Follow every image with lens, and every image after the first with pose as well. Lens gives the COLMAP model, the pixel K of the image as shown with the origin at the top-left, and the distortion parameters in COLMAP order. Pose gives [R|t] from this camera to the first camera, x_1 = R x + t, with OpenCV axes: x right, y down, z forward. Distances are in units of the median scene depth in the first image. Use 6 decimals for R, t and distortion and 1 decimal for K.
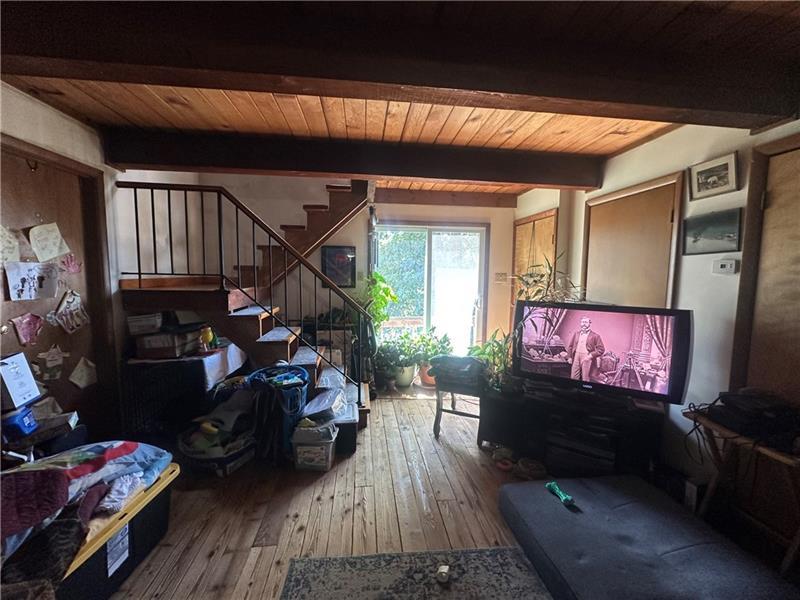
lens RADIAL K [[317.1, 0, 400.2], [0, 317.1, 300.6], [0, 0, 1]] dist [-0.000203, 0.000327]
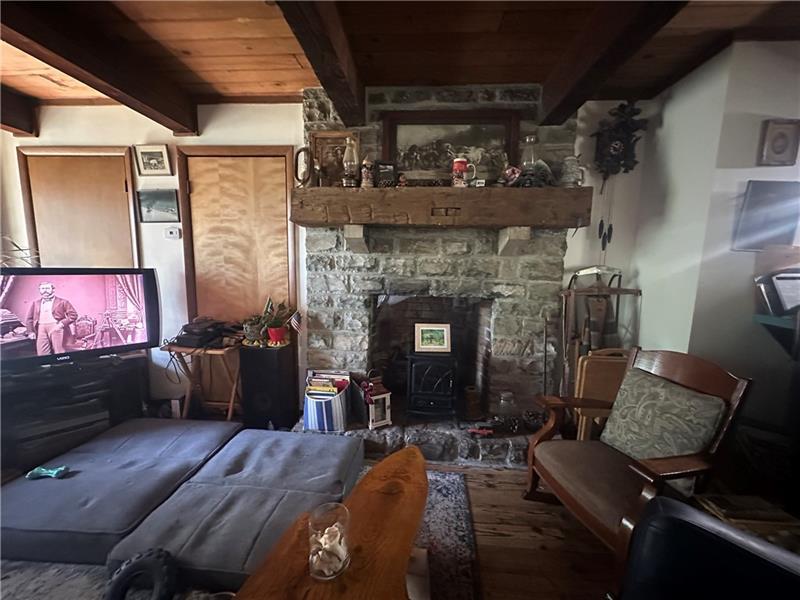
lens RADIAL K [[317.1, 0, 398.8], [0, 317.1, 300.4], [0, 0, 1]] dist [-0.000203, 0.000327]
pose [[0.189952, -0.128325, 0.973371, -0.095433], [0.068577, 0.990734, 0.117232, 0.064262], [-0.979396, 0.044482, 0.196992, -0.137463]]
